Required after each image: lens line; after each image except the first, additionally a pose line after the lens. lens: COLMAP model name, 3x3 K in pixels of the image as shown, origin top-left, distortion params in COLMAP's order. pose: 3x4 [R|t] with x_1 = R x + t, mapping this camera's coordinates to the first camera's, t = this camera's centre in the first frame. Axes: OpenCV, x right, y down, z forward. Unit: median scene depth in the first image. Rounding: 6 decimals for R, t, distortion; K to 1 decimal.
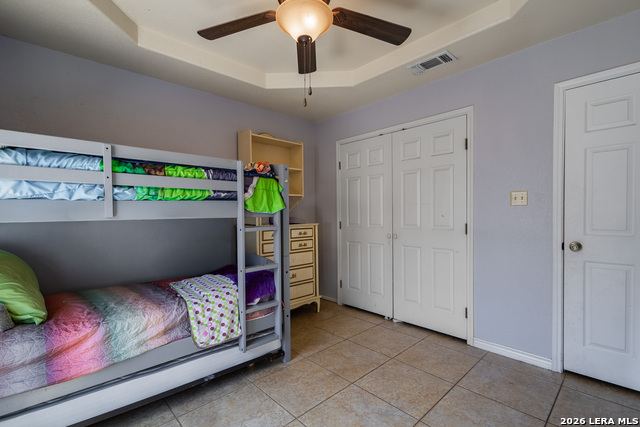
lens RADIAL K [[293.7, 0, 321.6], [0, 293.7, 216.3], [0, 0, 1]] dist [0.005810, -0.001108]
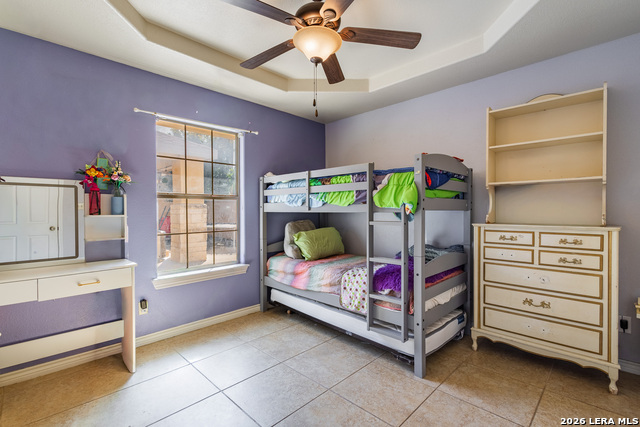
lens RADIAL K [[293.7, 0, 321.6], [0, 293.7, 211.2], [0, 0, 1]] dist [0.005810, -0.001108]
pose [[0.037589, 0.008615, -0.999256, 0.894957], [-0.011880, 0.999896, 0.008173, -0.006598], [0.999223, 0.011564, 0.037687, 0.794846]]
